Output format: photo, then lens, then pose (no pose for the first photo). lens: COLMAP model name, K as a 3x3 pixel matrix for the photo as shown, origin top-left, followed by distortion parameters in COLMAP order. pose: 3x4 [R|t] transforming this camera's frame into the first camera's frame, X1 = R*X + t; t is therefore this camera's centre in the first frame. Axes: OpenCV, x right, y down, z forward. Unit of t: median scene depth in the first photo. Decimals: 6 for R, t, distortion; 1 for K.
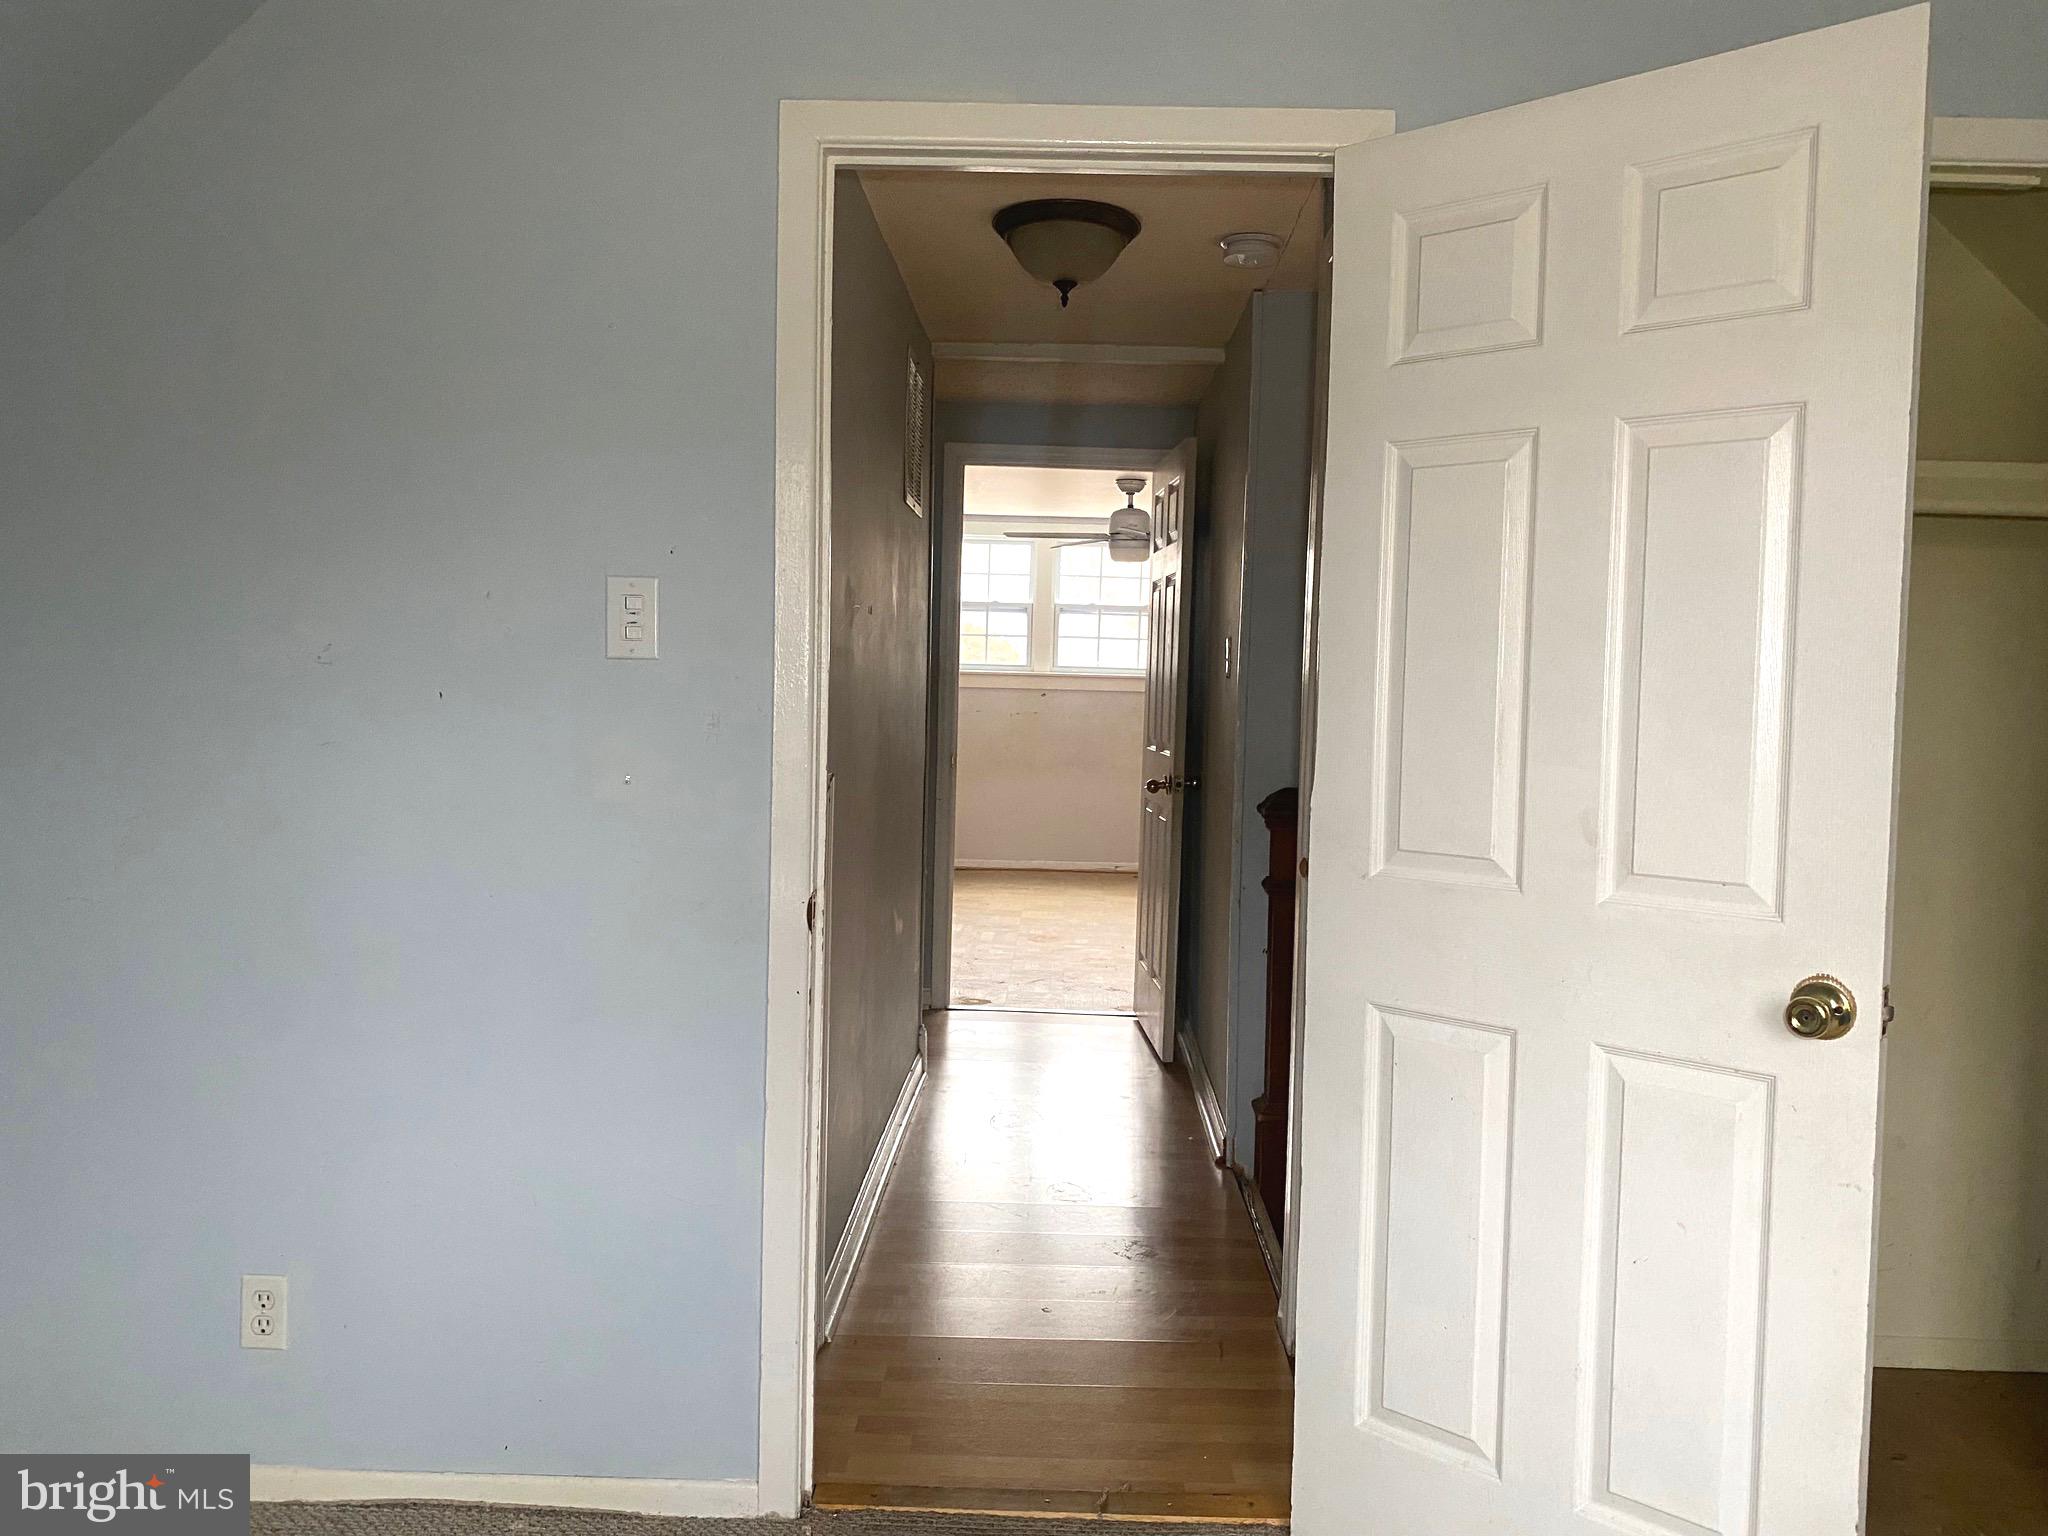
lens RADIAL K [[1570.8, 0, 1020.6], [0, 1570.8, 767.6], [0, 0, 1]] dist [0.106762, -0.138917]
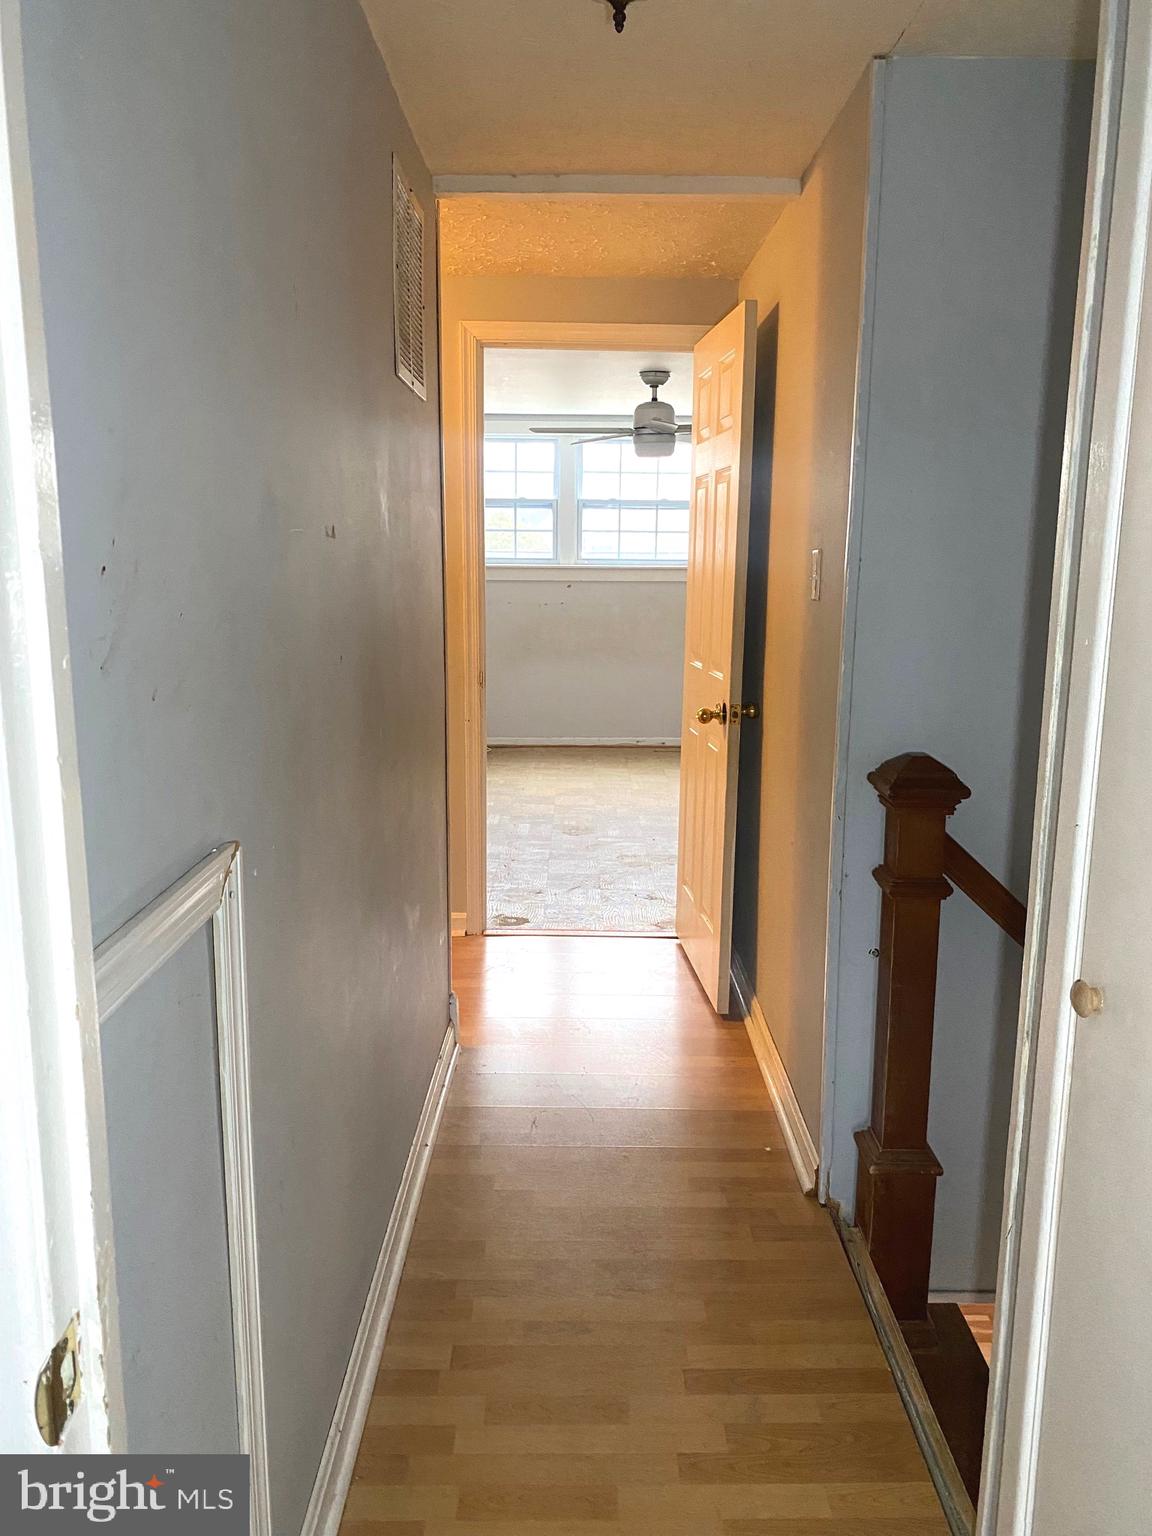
lens RADIAL K [[1178.1, 0, 576.3], [0, 1178.1, 776.3], [0, 0, 1]] dist [0.106762, -0.138917]
pose [[0.999454, -0.023359, 0.023387, -0.003528], [0.020121, 0.991285, 0.130191, -0.029677], [-0.026225, -0.129649, 0.991213, 0.234652]]
